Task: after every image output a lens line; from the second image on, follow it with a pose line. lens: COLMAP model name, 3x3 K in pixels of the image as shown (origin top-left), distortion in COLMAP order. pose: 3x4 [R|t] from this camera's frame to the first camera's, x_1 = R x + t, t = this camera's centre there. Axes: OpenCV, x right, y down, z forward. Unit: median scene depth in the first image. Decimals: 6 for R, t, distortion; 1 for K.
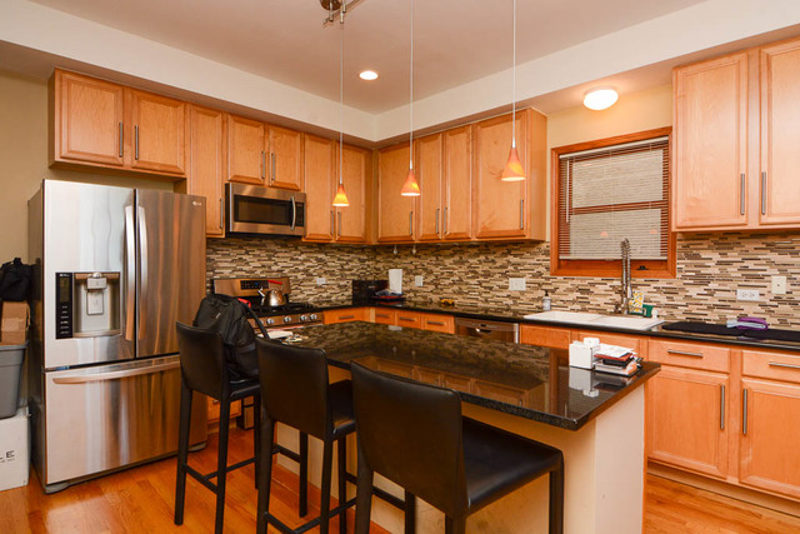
lens RADIAL K [[437.0, 0, 399.6], [0, 437.0, 265.9], [0, 0, 1]] dist [-0.003244, -0.007842]
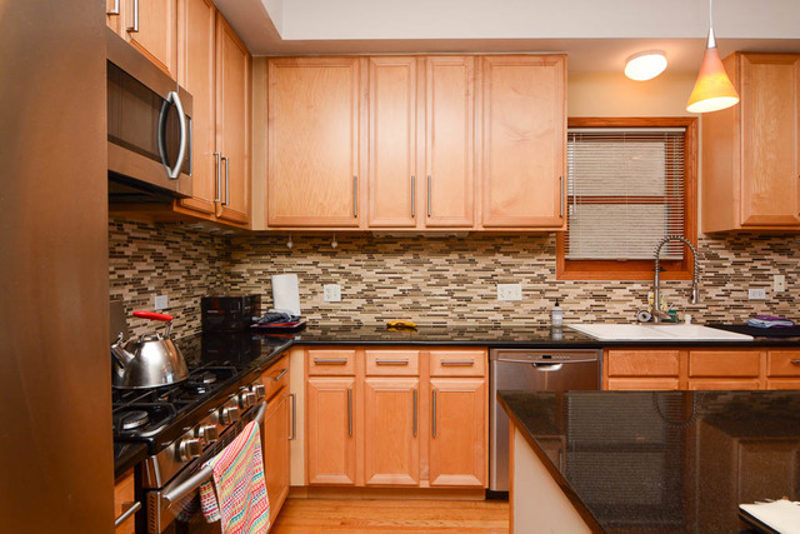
lens RADIAL K [[437.0, 0, 399.2], [0, 437.0, 267.1], [0, 0, 1]] dist [-0.003244, -0.007842]
pose [[0.727541, -0.003268, 0.686057, -0.372977], [0.006522, 0.999976, -0.002152, -0.000491], [-0.686033, 0.006040, 0.727545, 0.583845]]
